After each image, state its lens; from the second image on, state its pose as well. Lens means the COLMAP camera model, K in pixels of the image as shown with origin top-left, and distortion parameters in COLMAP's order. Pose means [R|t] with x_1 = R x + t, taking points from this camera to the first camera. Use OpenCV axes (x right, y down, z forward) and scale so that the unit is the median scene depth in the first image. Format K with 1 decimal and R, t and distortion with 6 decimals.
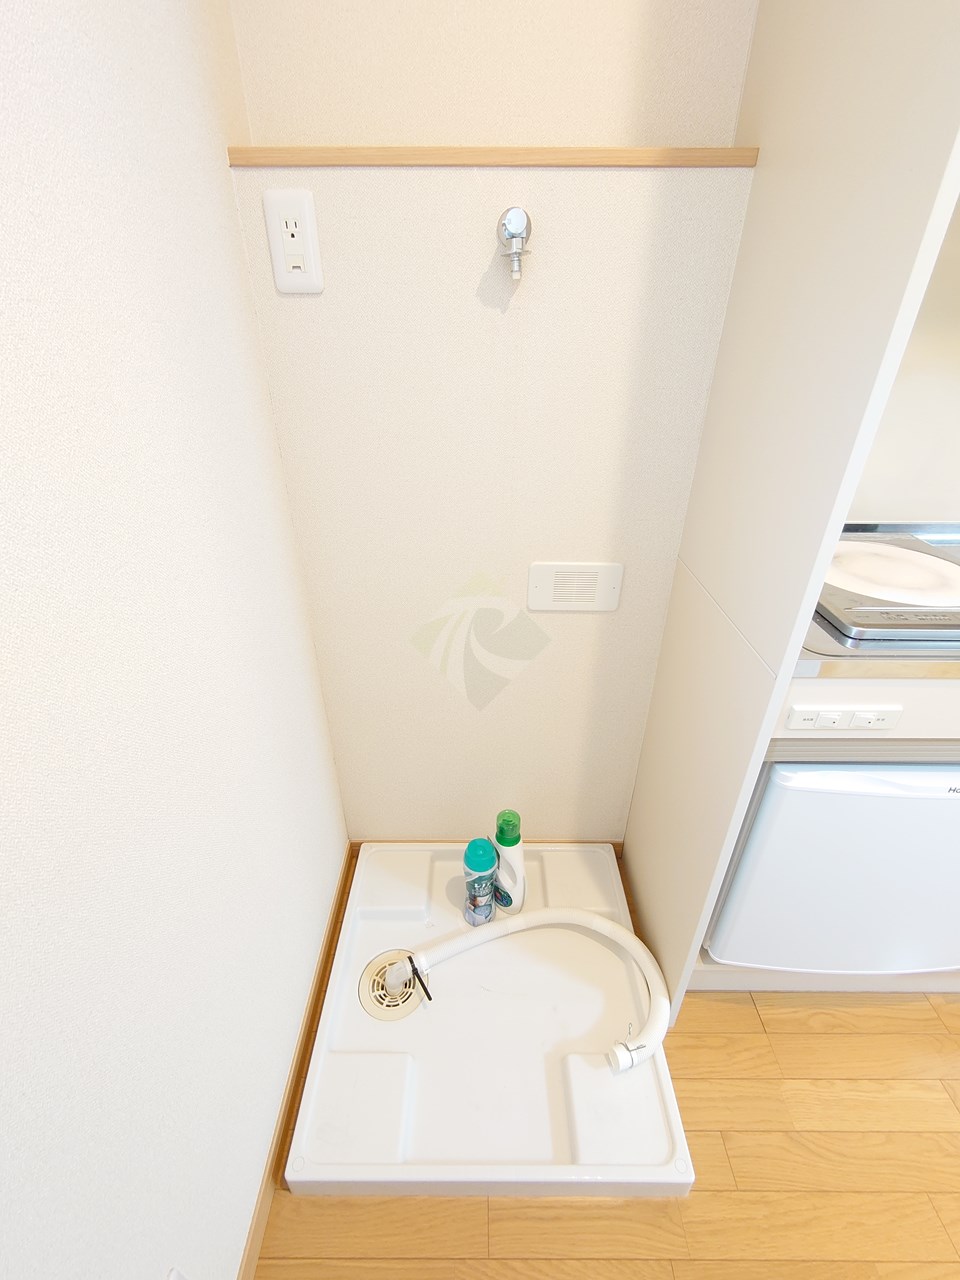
lens RADIAL K [[557.4, 0, 480.2], [0, 557.4, 643.7], [0, 0, 1]] dist [0.002932, 0.000396]
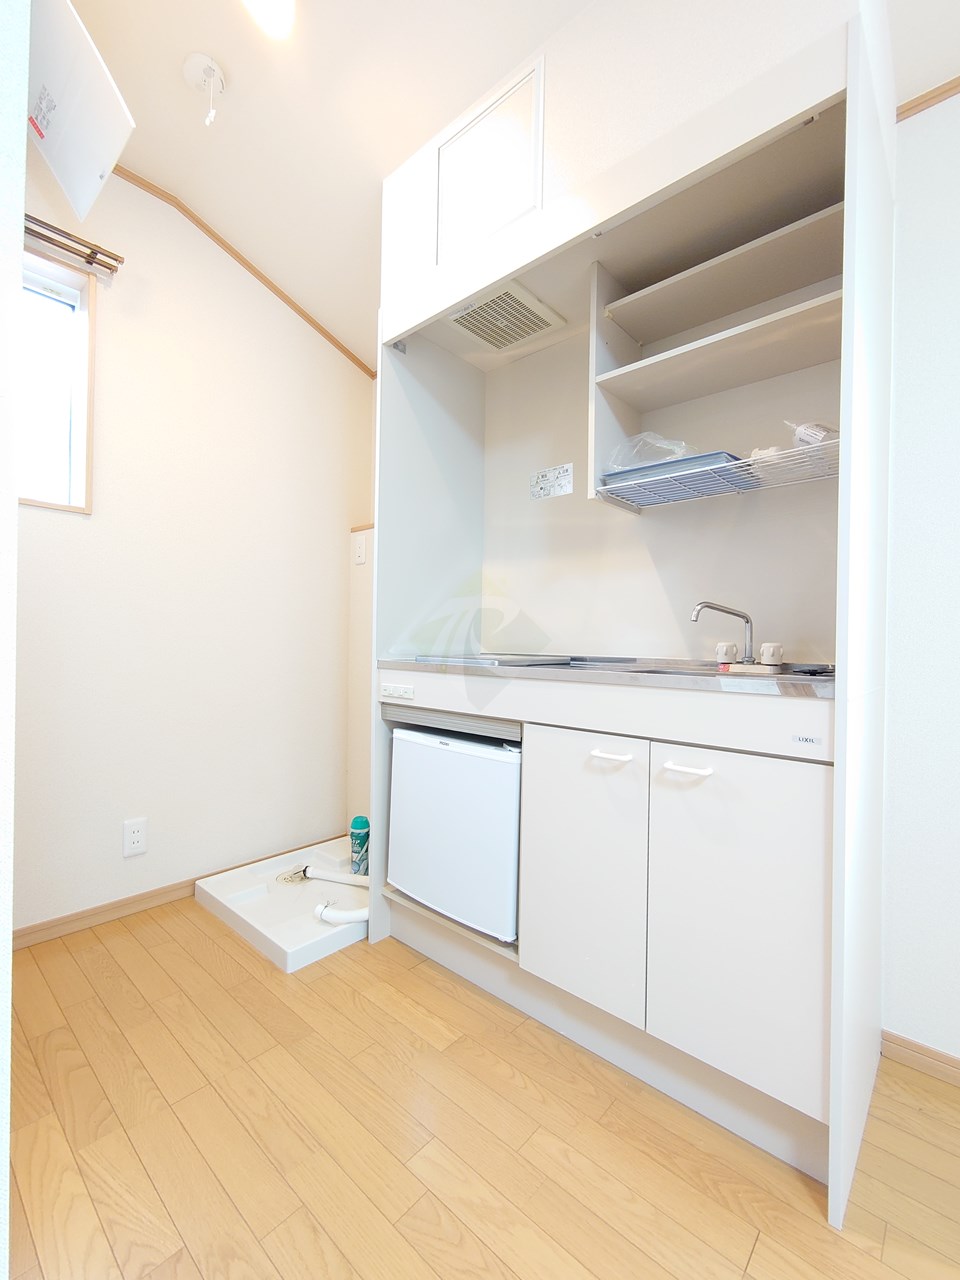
lens RADIAL K [[550.9, 0, 480.7], [0, 550.9, 643.7], [0, 0, 1]] dist [0.000863, -0.000974]
pose [[0.747872, 0.013154, -0.663713, 1.701683], [-0.350859, 0.856582, -0.378372, 0.494449], [0.563547, 0.515843, 0.645229, -0.239567]]
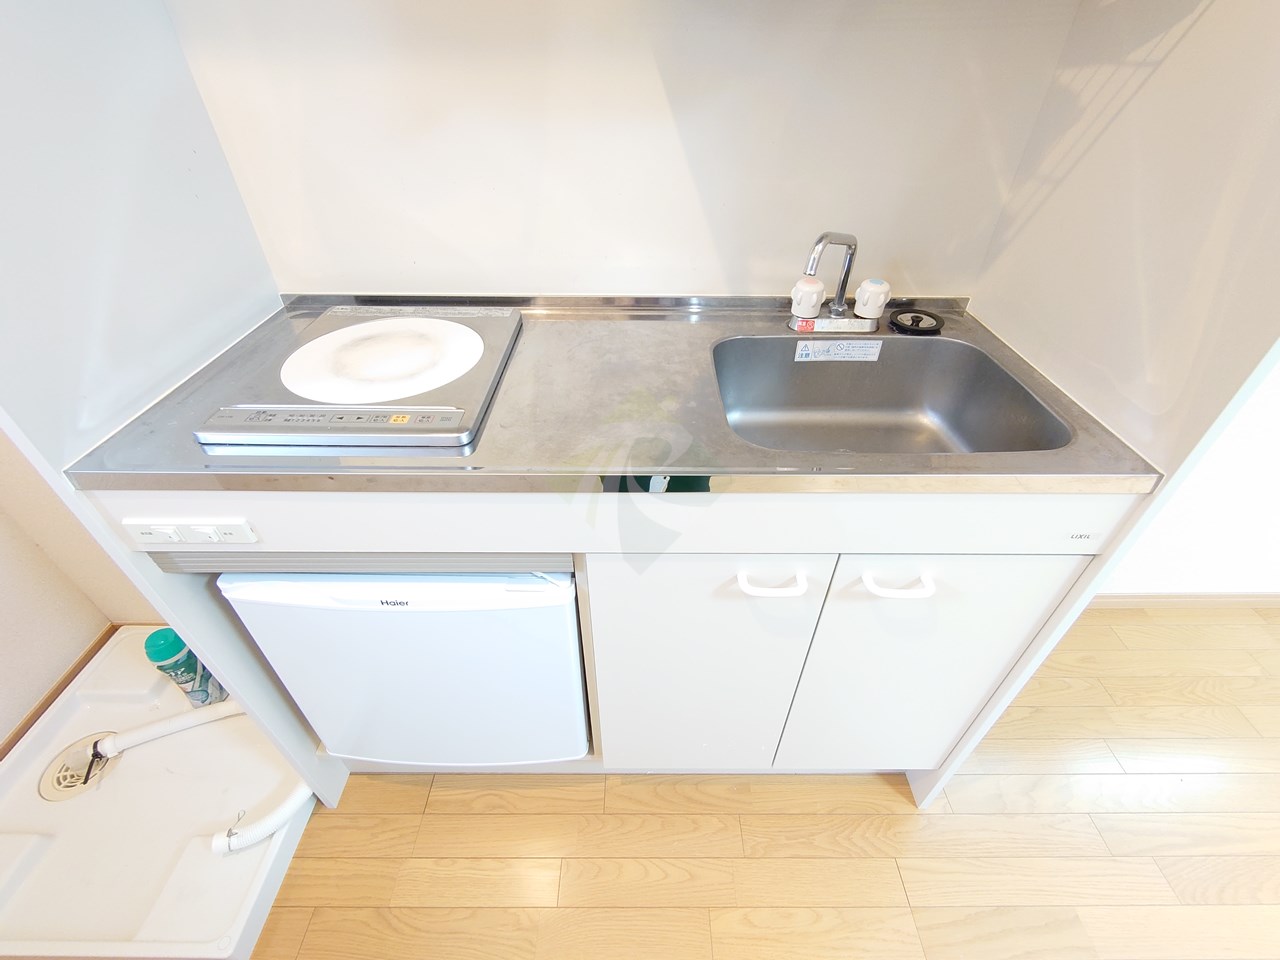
lens RADIAL K [[557.0, 0, 642.1], [0, 557.0, 478.1], [0, 0, 1]] dist [-0.000555, -0.001000]
pose [[0.999989, 0.002890, 0.003719, 0.986114], [-0.003388, 0.989891, 0.141791, -0.058815], [-0.003272, -0.141802, 0.989890, 0.088980]]
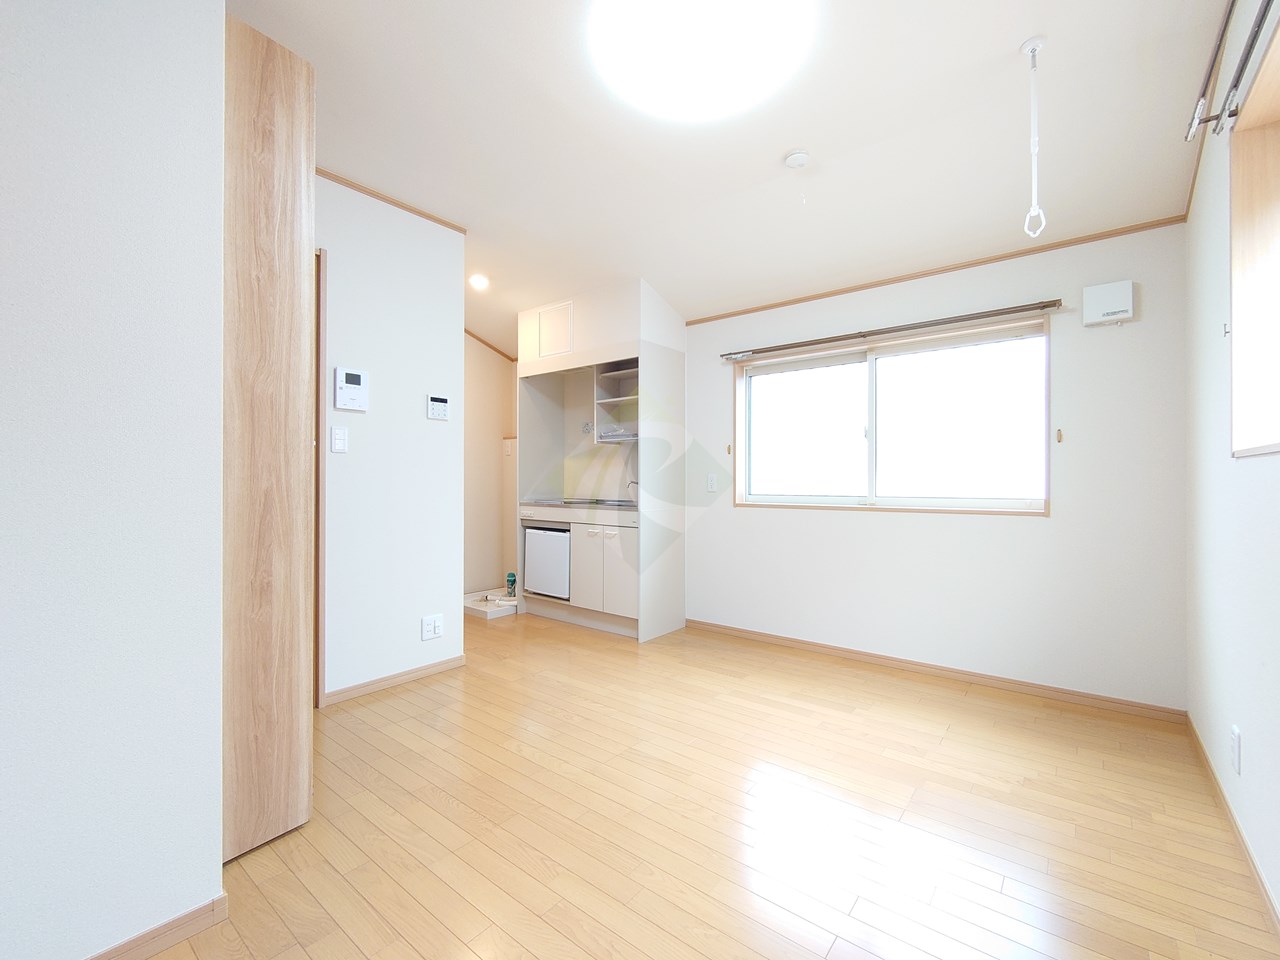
lens RADIAL K [[550.9, 0, 640.0], [0, 550.9, 480.0], [0, 0, 1]] dist [0.000863, -0.000974]
pose [[0.778873, 0.000301, -0.627181, 3.685644], [-0.319703, 0.860515, -0.396615, 1.230149], [0.539580, 0.509425, 0.670328, -1.697945]]
